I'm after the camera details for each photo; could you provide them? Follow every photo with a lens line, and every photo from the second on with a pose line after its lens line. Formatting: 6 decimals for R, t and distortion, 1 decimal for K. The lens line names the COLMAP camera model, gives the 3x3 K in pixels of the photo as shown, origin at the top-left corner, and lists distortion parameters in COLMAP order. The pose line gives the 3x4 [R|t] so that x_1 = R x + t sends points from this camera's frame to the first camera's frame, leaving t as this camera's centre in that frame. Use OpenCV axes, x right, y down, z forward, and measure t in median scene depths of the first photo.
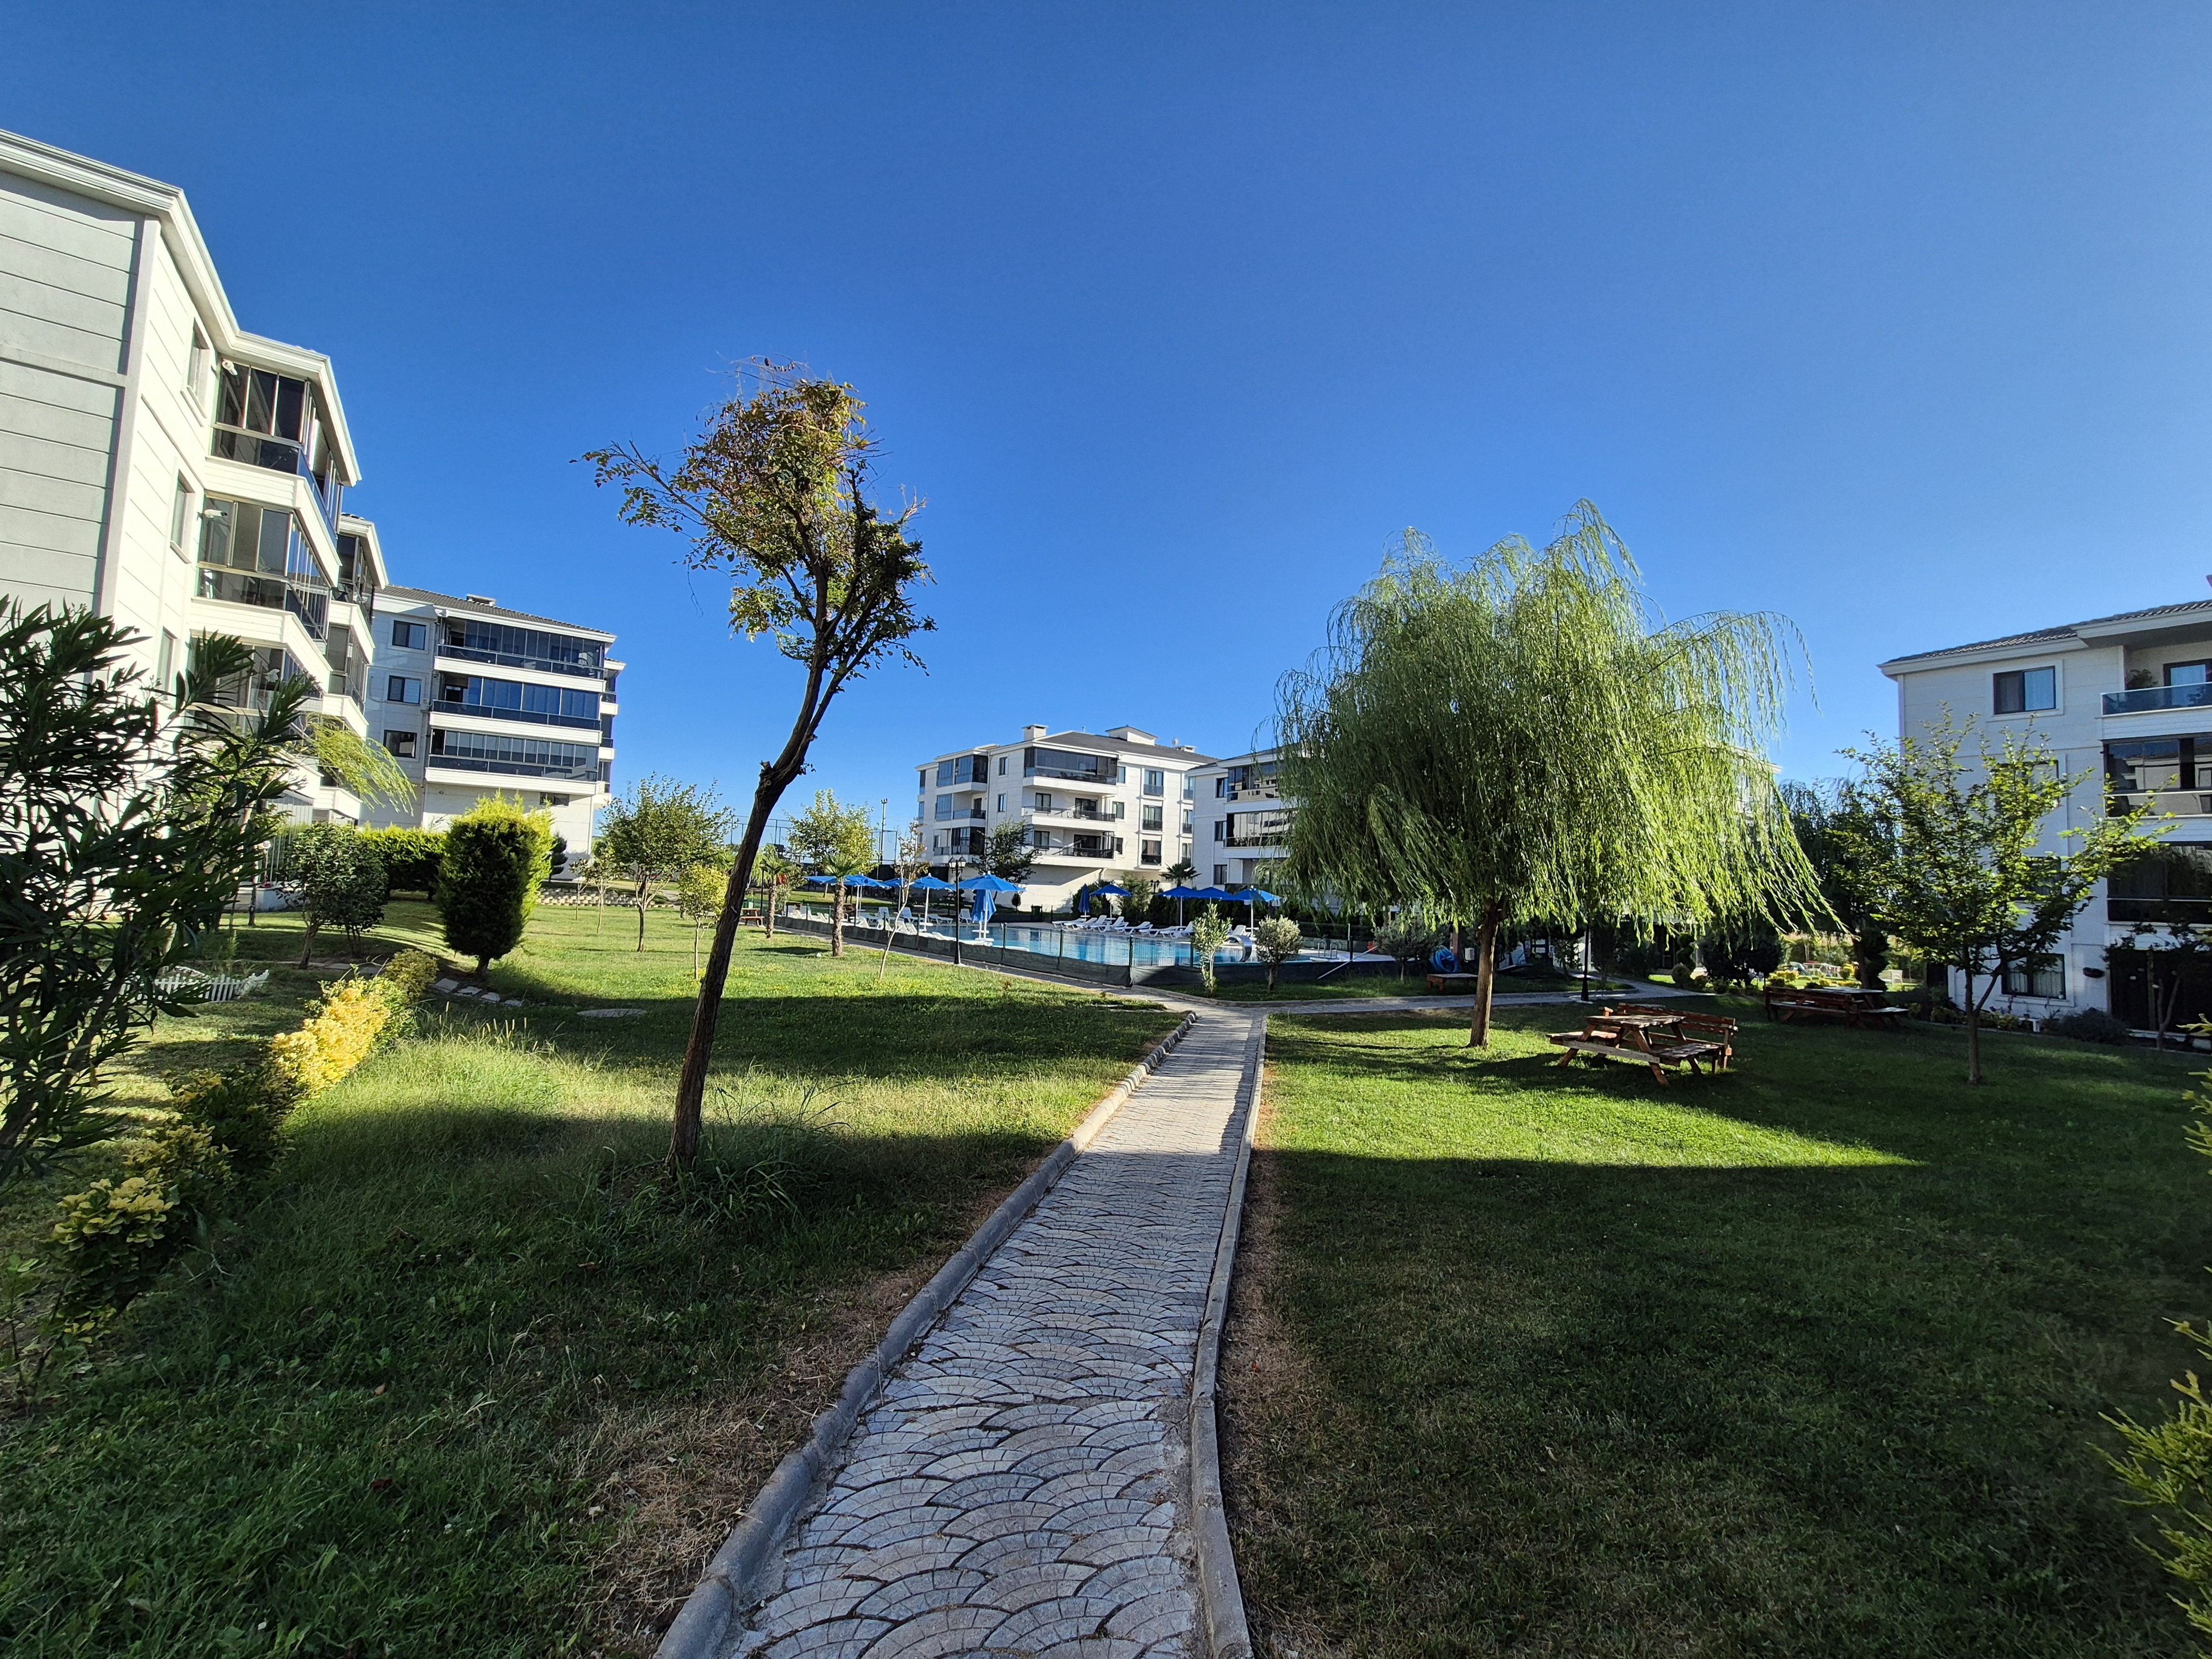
lens RADIAL K [[908.6, 0, 1105.2], [0, 908.6, 837.2], [0, 0, 1]] dist [-0.010999, 0.007596]
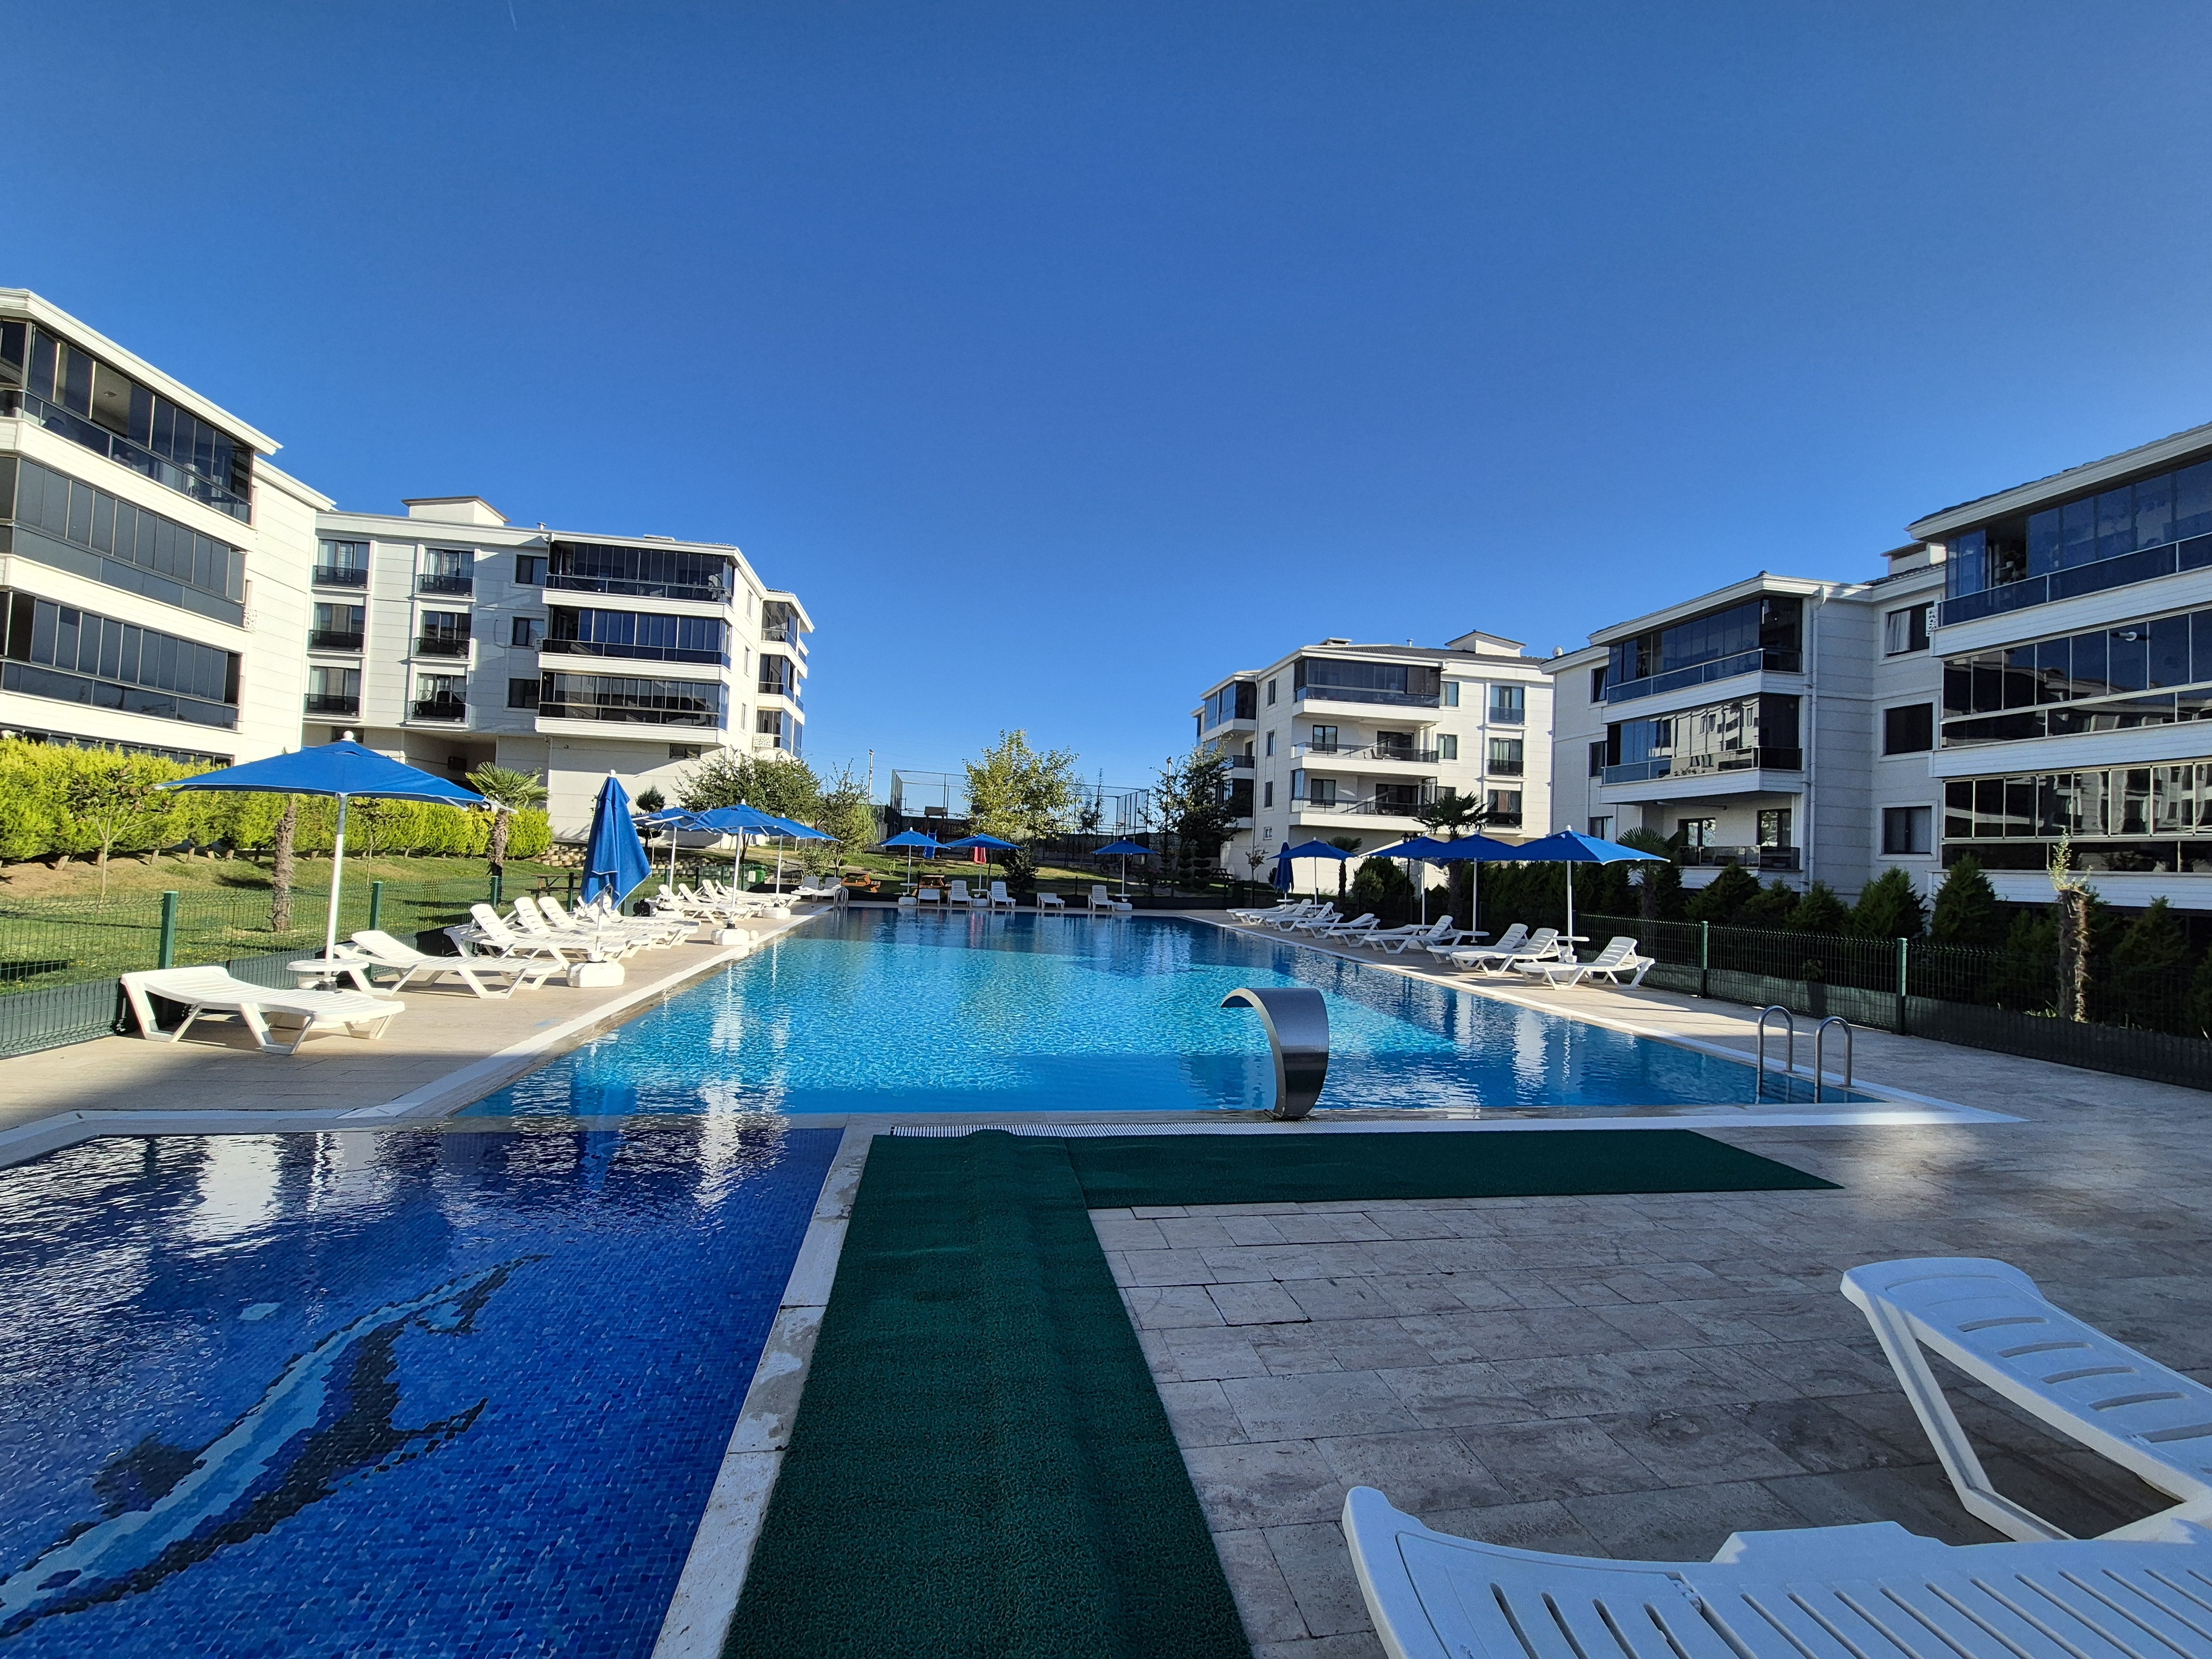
lens RADIAL K [[908.6, 0, 1105.2], [0, 908.6, 837.2], [0, 0, 1]] dist [-0.010999, 0.007596]
pose [[0.905175, -0.011444, -0.424885, 0.072309], [0.019782, 0.999688, 0.015217, 0.023237], [0.424578, -0.022180, 0.905119, 0.286931]]
